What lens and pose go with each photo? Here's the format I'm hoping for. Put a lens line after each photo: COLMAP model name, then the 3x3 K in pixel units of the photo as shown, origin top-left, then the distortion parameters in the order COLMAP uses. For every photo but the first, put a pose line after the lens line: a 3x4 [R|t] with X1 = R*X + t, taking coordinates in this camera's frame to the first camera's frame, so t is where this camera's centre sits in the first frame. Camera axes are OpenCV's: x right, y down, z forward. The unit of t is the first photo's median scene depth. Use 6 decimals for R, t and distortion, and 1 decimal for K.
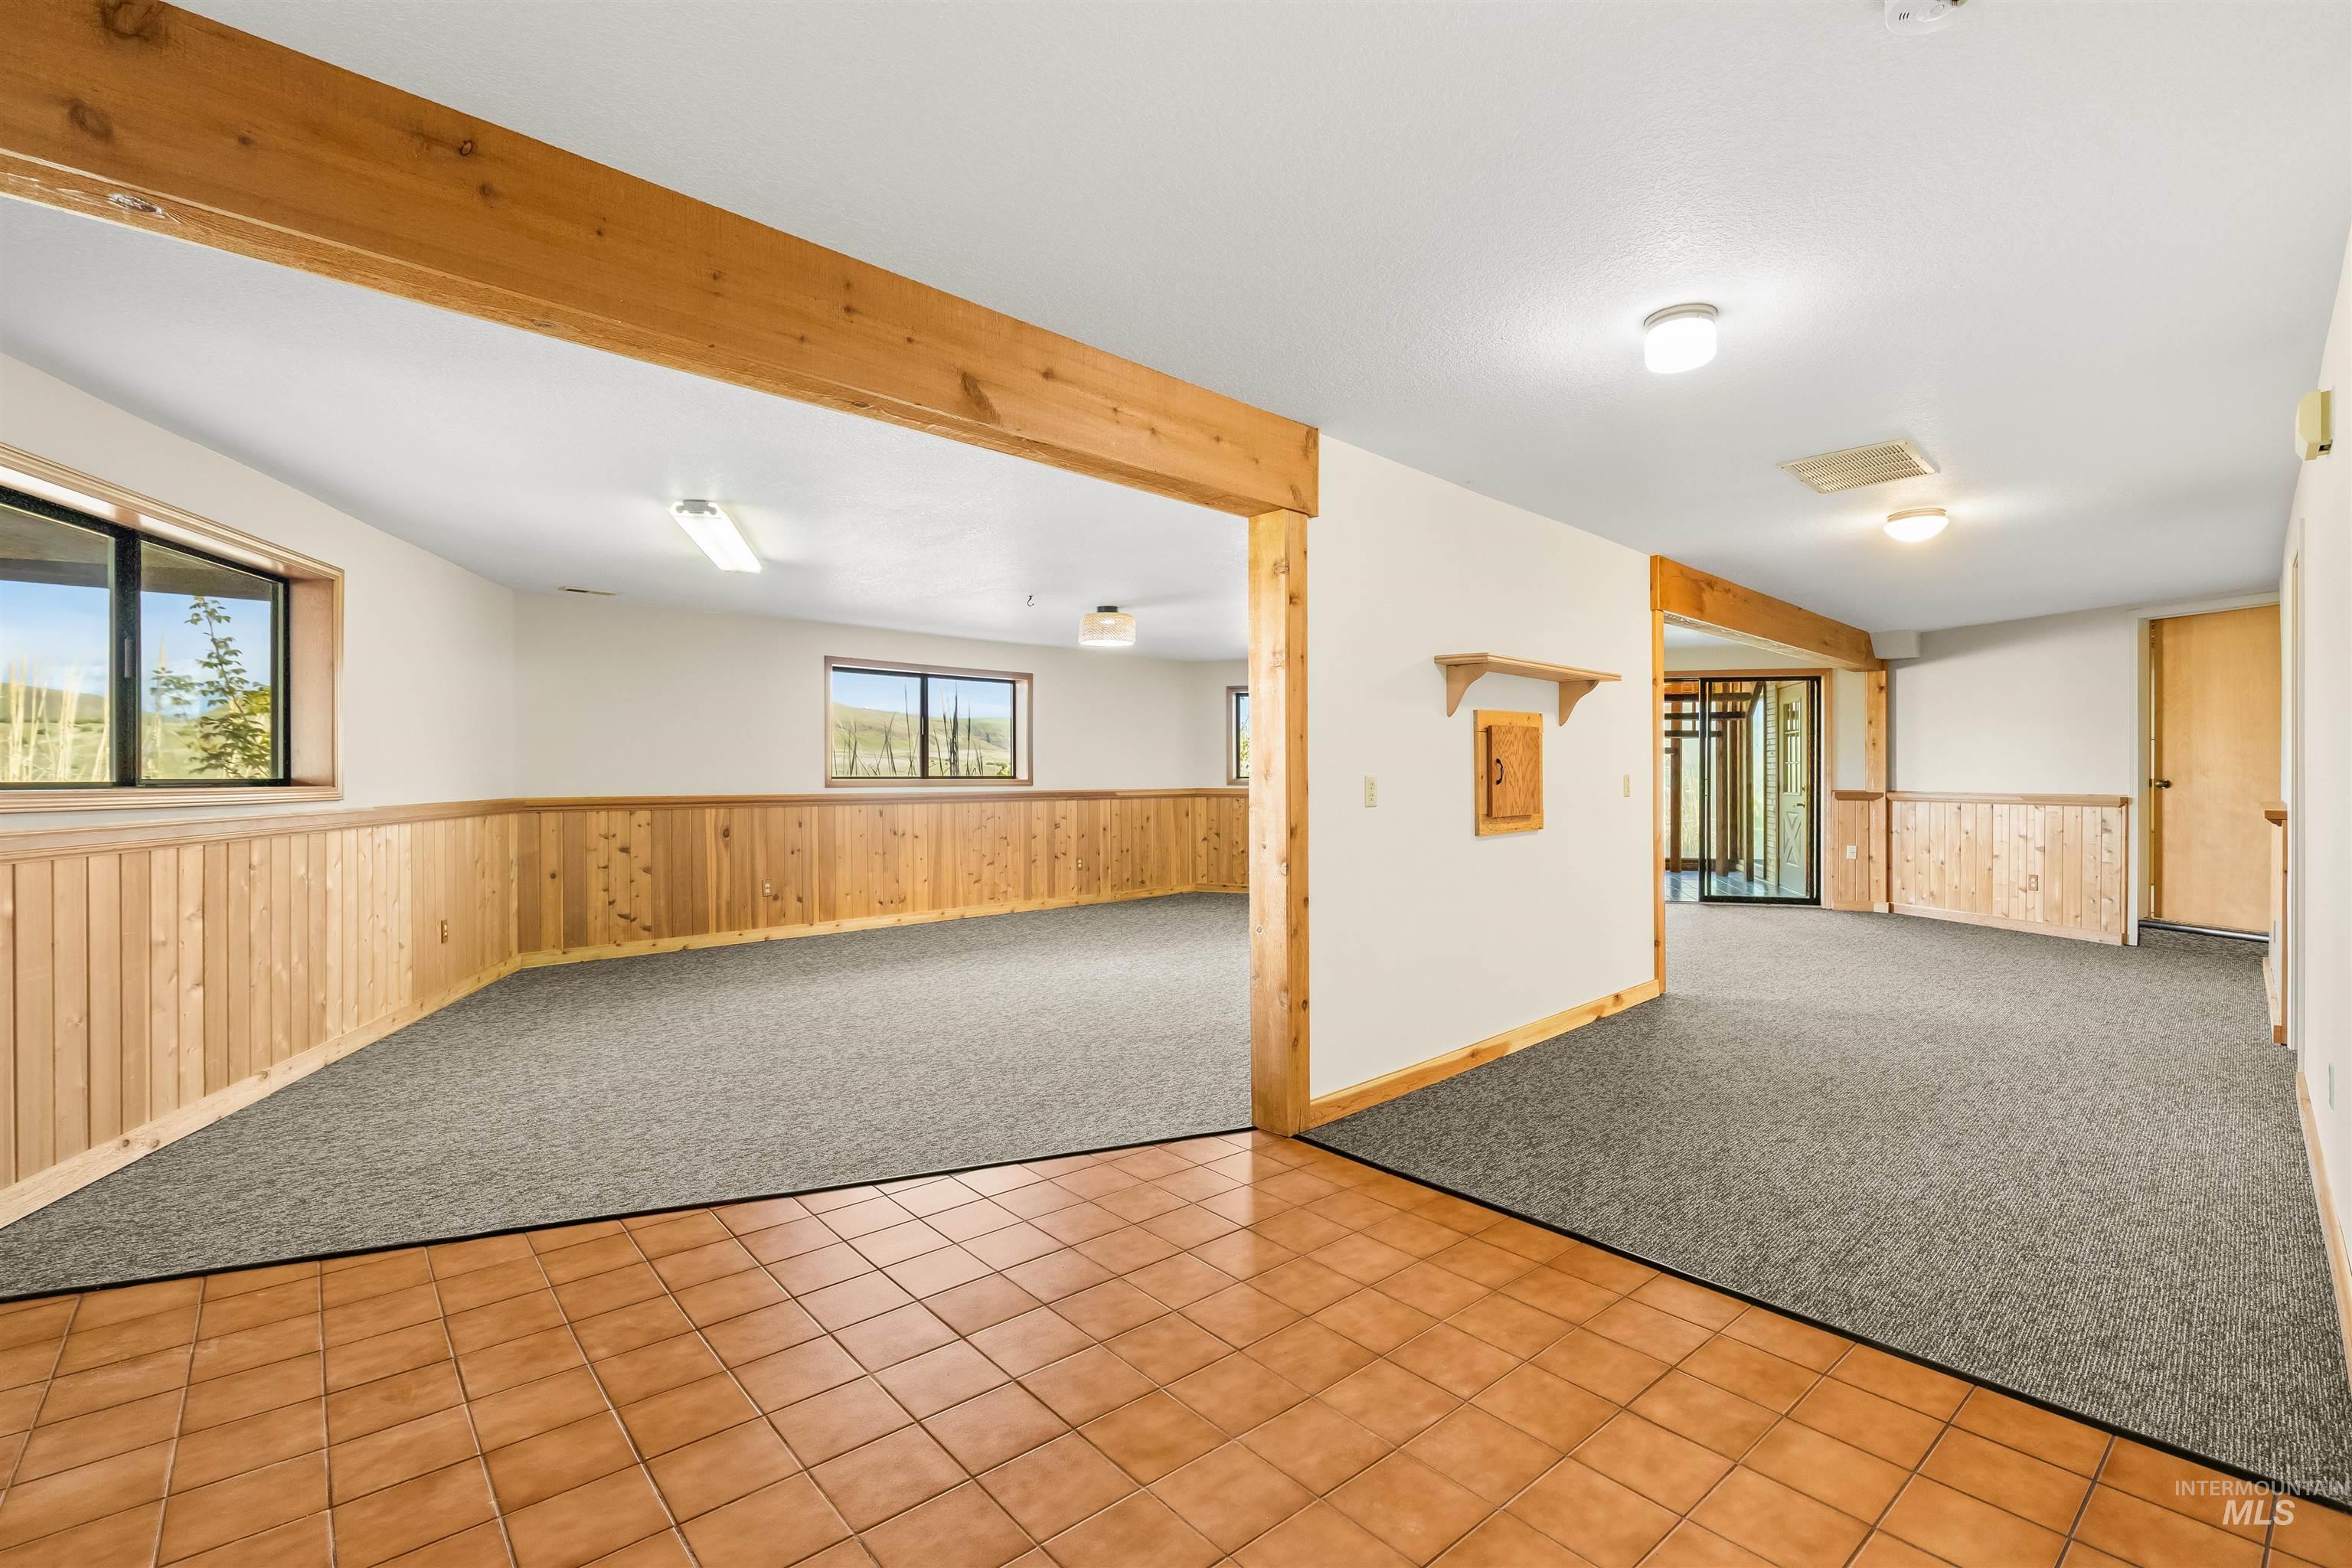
lens RADIAL K [[1046.8, 0, 1175.0], [0, 1046.8, 781.0], [0, 0, 1]] dist [-0.001181, 0.000081]
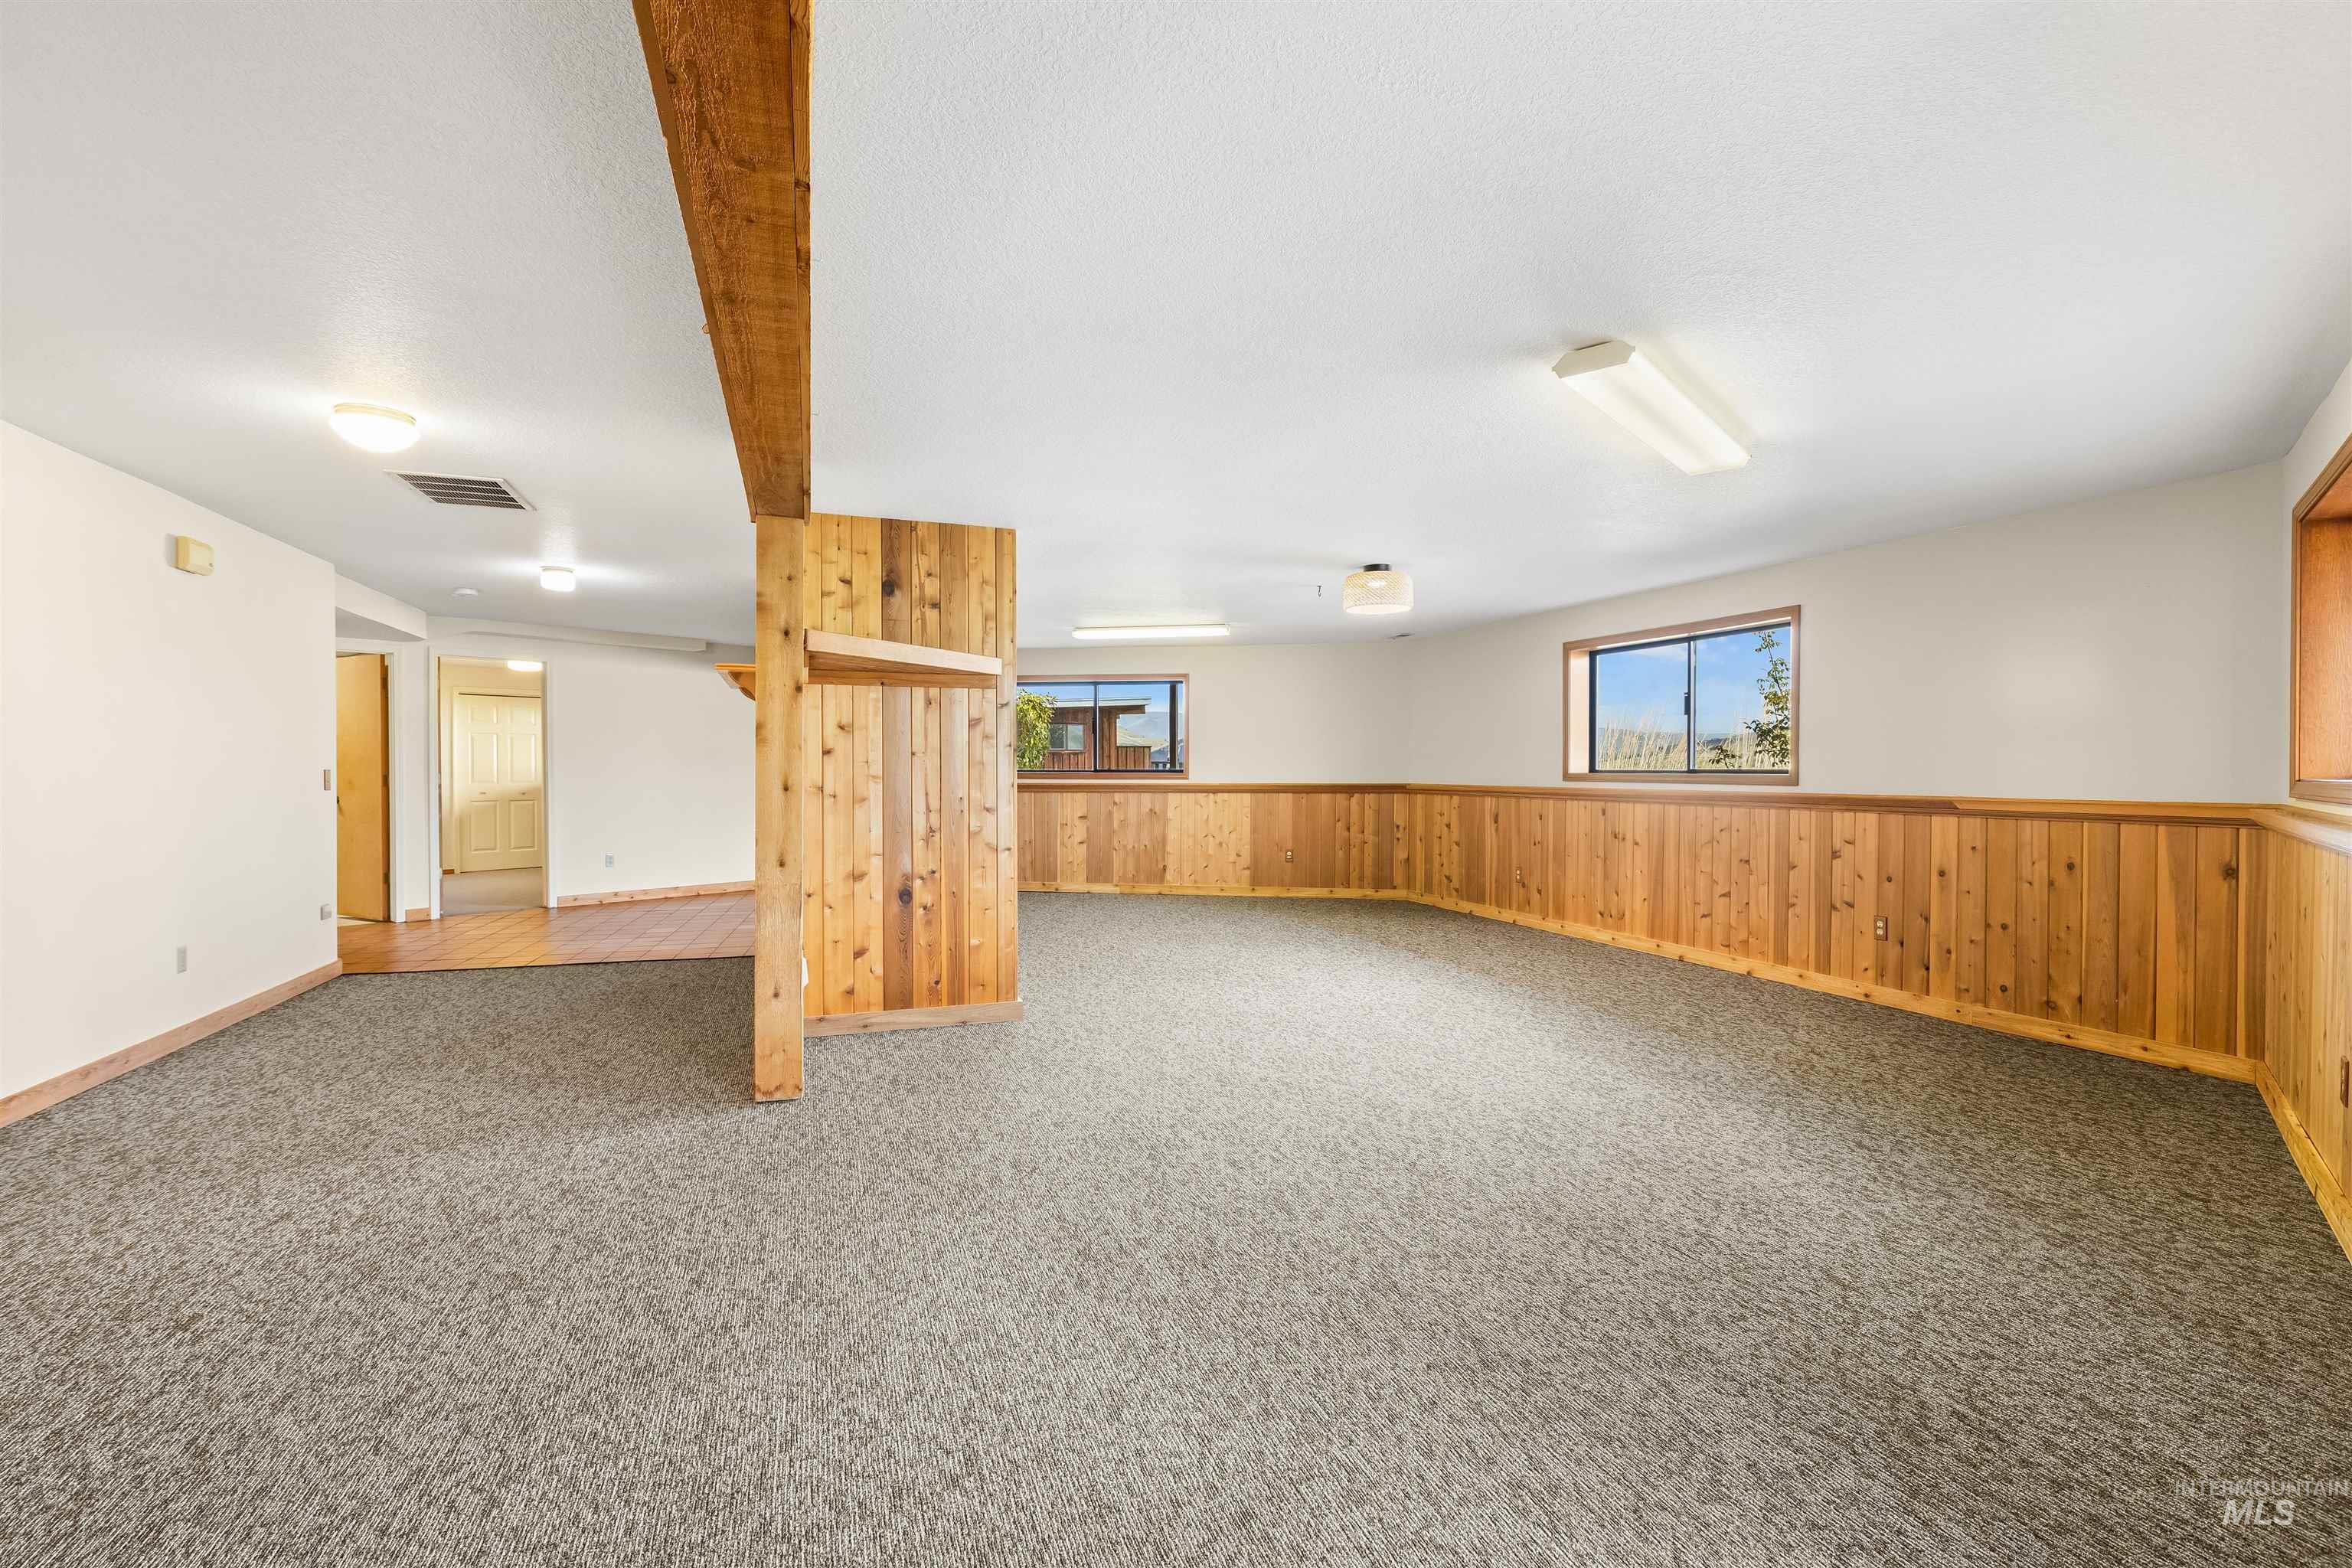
lens RADIAL K [[1046.8, 0, 1174.8], [0, 1046.8, 777.9], [0, 0, 1]] dist [-0.001181, 0.000081]
pose [[-0.426234, 0.009230, -0.904566, 0.649318], [-0.004332, 0.999916, 0.012244, -0.006231], [0.904603, 0.009137, -0.426158, 1.032848]]
